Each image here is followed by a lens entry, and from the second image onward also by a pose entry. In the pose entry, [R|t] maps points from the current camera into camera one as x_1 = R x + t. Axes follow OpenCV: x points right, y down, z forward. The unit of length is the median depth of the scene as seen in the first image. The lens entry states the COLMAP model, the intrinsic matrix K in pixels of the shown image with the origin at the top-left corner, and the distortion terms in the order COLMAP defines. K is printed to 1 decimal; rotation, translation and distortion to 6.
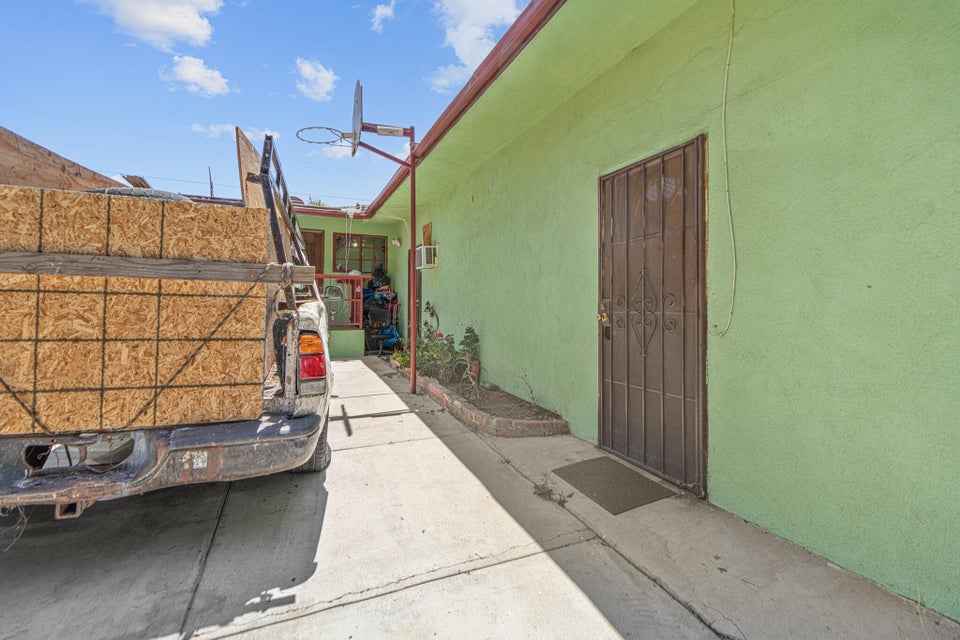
lens RADIAL K [[448.0, 0, 493.7], [0, 448.0, 302.6], [0, 0, 1]] dist [0.004271, -0.000067]
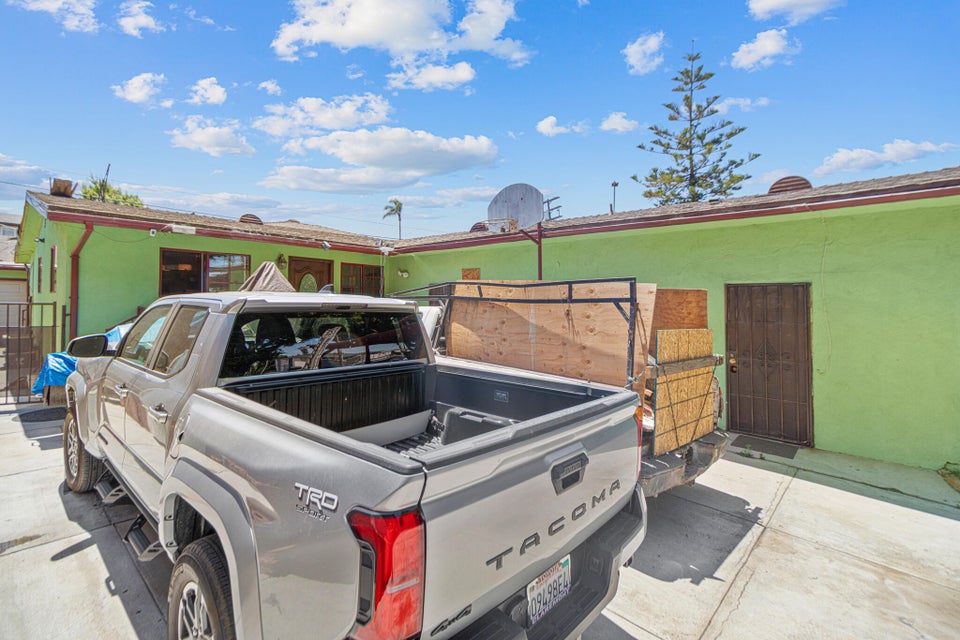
lens RADIAL K [[448.0, 0, 471.6], [0, 448.0, 300.4], [0, 0, 1]] dist [0.004271, -0.000067]
pose [[0.917518, 0.006835, 0.397635, -2.168987], [-0.008053, 0.999967, 0.001394, -0.309932], [-0.397612, -0.004482, 0.917543, -0.411019]]
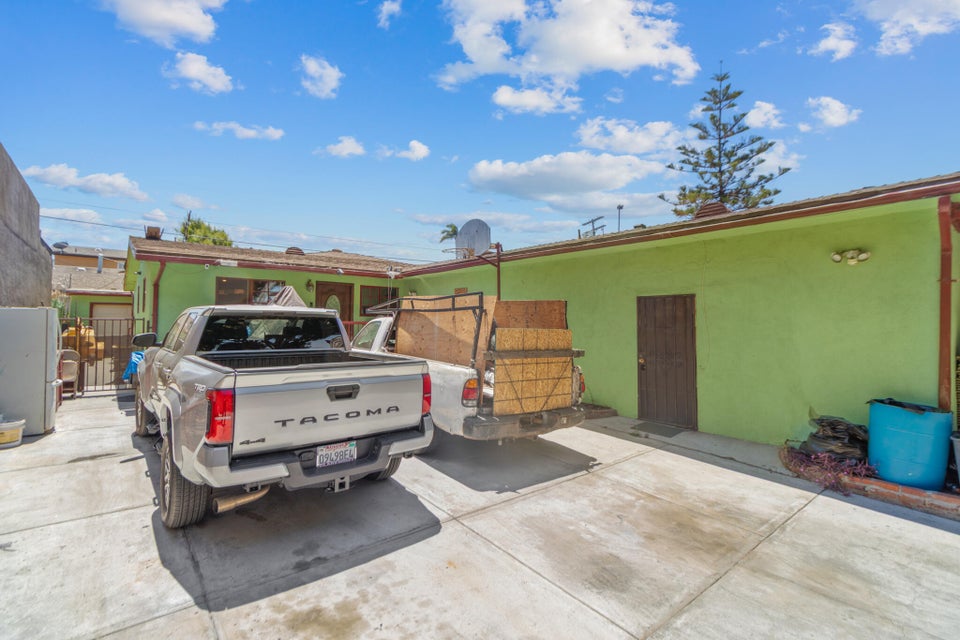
lens RADIAL K [[448.0, 0, 482.5], [0, 448.0, 307.1], [0, 0, 1]] dist [0.004271, -0.000067]
pose [[0.961953, 0.005582, 0.273159, -1.646060], [0.002140, 0.999607, -0.027965, -0.251796], [-0.273207, 0.027485, 0.961562, -1.386099]]
